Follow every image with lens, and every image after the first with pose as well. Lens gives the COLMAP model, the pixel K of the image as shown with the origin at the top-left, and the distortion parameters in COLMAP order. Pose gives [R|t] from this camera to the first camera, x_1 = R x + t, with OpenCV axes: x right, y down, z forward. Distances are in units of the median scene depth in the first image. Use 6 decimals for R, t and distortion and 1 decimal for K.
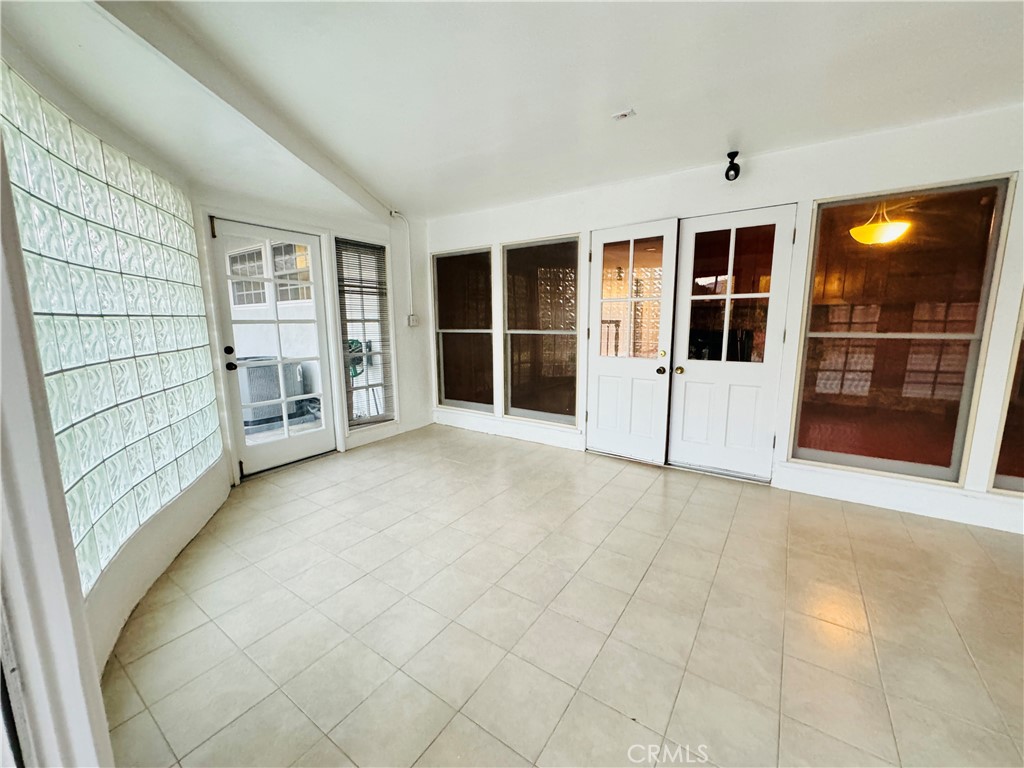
lens RADIAL K [[409.3, 0, 508.5], [0, 409.3, 384.8], [0, 0, 1]] dist [-0.002448, 0.000573]
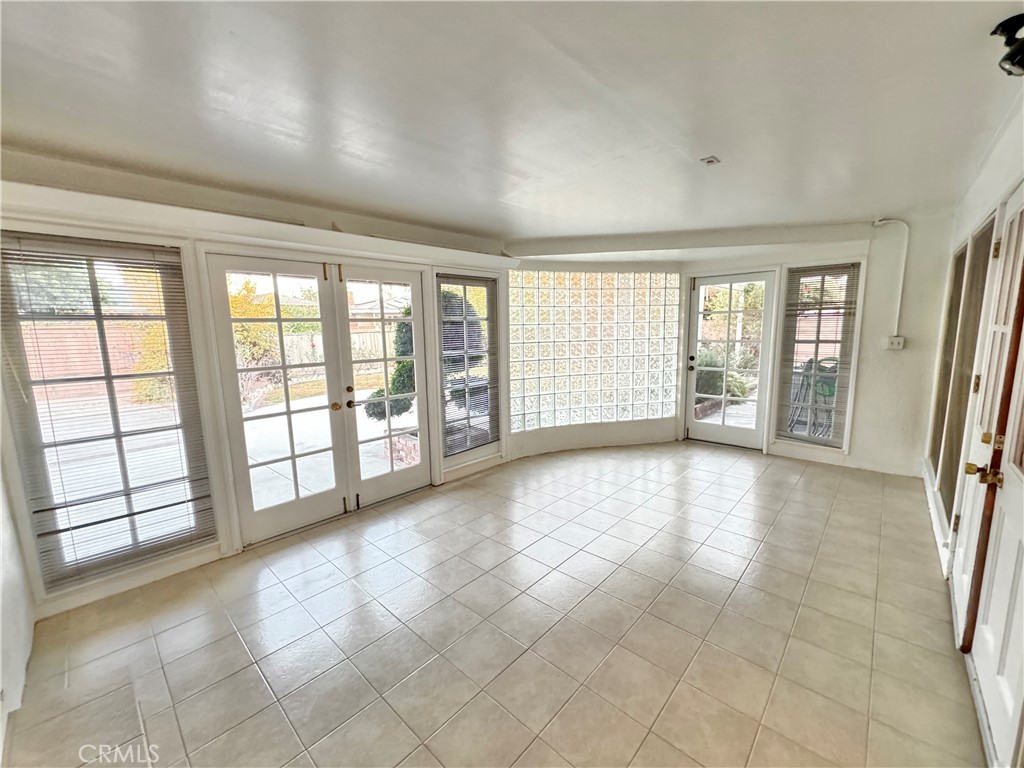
lens RADIAL K [[409.3, 0, 510.8], [0, 409.3, 386.3], [0, 0, 1]] dist [-0.002448, 0.000573]
pose [[-0.130773, 0.156894, -0.978919, 0.877028], [-0.133783, 0.975575, 0.174230, -0.142432], [0.982344, 0.153747, -0.106589, 0.433223]]
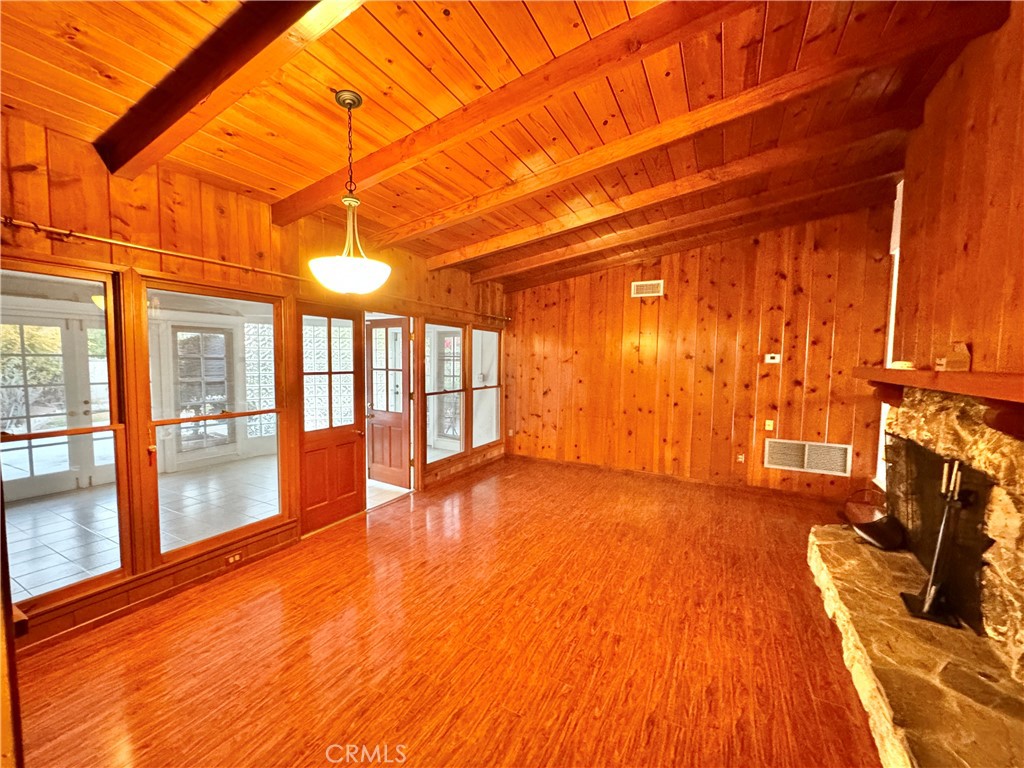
lens RADIAL K [[409.3, 0, 511.4], [0, 409.3, 384.6], [0, 0, 1]] dist [-0.002448, 0.000573]
pose [[0.102540, 0.077308, -0.991720, 1.514607], [-0.165839, 0.984351, 0.059586, -0.300711], [0.980807, 0.158356, 0.113756, 1.207966]]
